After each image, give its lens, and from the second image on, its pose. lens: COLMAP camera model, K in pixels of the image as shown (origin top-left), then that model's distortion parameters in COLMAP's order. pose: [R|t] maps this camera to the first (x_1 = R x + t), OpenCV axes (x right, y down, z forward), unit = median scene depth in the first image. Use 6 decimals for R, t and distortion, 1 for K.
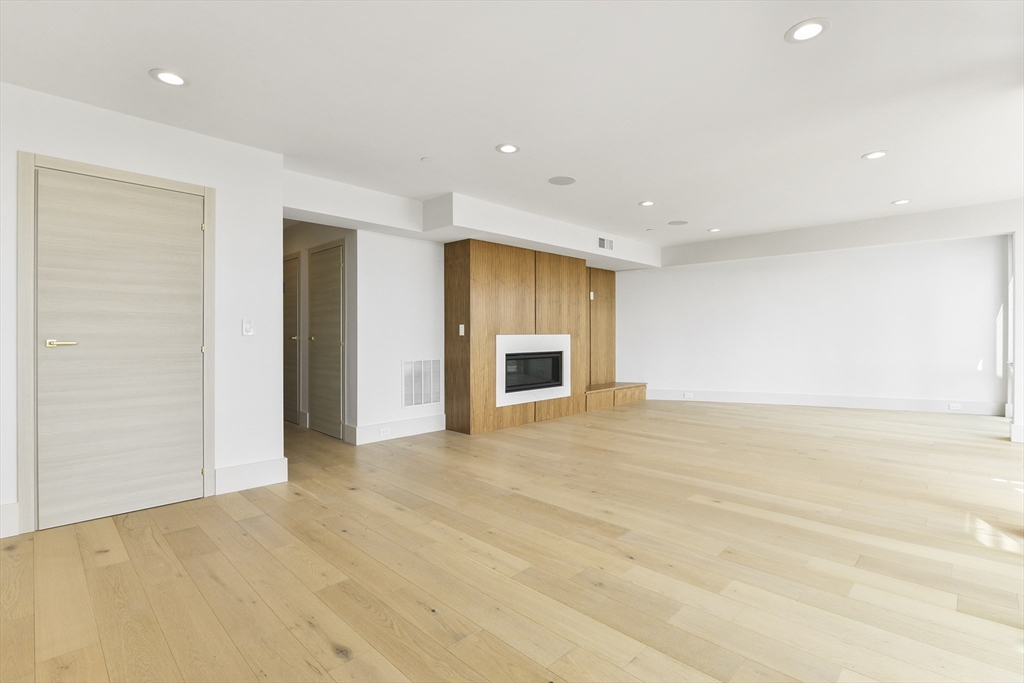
lens RADIAL K [[479.0, 0, 512.8], [0, 479.0, 334.2], [0, 0, 1]] dist [-0.015397, 0.000072]
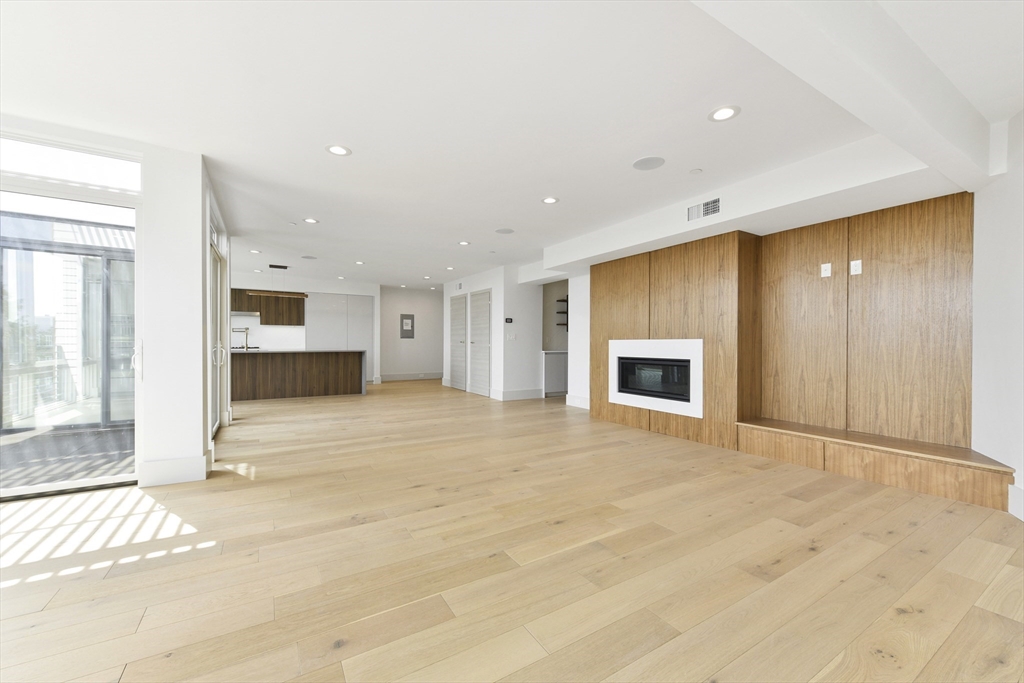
lens RADIAL K [[413.0, 0, 515.1], [0, 413.0, 340.6], [0, 0, 1]] dist [-0.009077, -0.001542]
pose [[-0.250172, -0.006164, -0.968182, 0.962315], [-0.004529, 0.999976, -0.005196, 0.009376], [0.968191, 0.003085, -0.250194, 1.001156]]
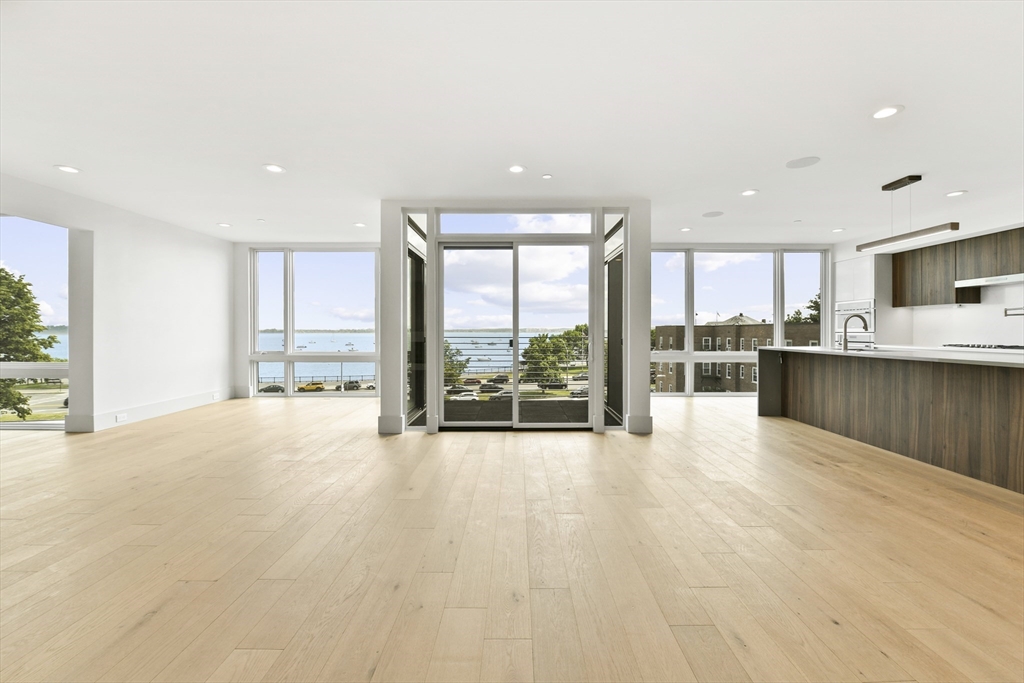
lens RADIAL K [[413.0, 0, 521.1], [0, 413.0, 333.2], [0, 0, 1]] dist [-0.009077, -0.001542]
pose [[-0.702258, -0.004297, 0.711910, -0.210226], [-0.000762, 0.999986, 0.005283, 0.003234], [-0.711922, 0.003168, -0.702251, 0.809602]]
